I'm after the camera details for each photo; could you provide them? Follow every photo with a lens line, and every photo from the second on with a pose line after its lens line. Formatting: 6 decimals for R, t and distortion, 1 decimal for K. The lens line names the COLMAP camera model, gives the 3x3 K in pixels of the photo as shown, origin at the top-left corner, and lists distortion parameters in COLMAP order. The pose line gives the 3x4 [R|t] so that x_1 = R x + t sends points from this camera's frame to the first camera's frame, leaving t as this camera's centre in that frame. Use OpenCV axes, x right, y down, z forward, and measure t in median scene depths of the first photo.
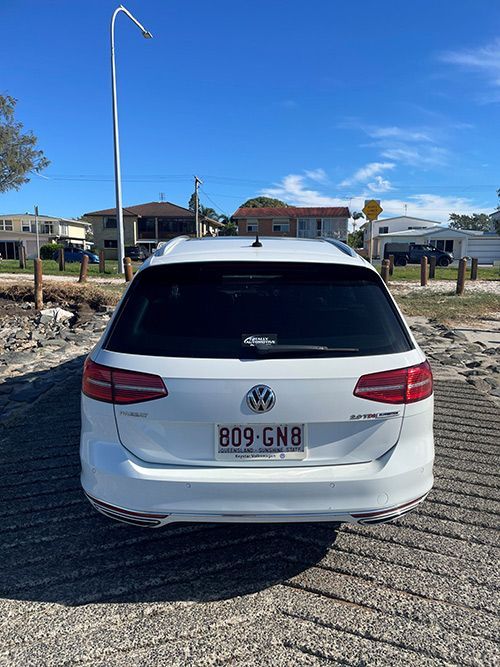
lens RADIAL K [[503.8, 0, 250.0], [0, 503.8, 333.5], [0, 0, 1]] dist [0.105252, -0.135616]
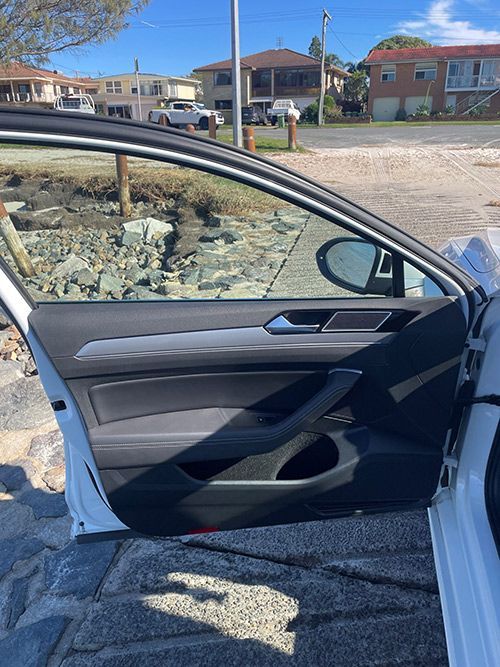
lens RADIAL K [[503.8, 0, 250.0], [0, 503.8, 333.5], [0, 0, 1]] dist [0.105252, -0.135616]
pose [[0.977070, 0.058402, -0.204753, -0.105923], [-0.005701, 0.968478, 0.249035, -0.066704], [0.212843, -0.242157, 0.946603, 0.366085]]
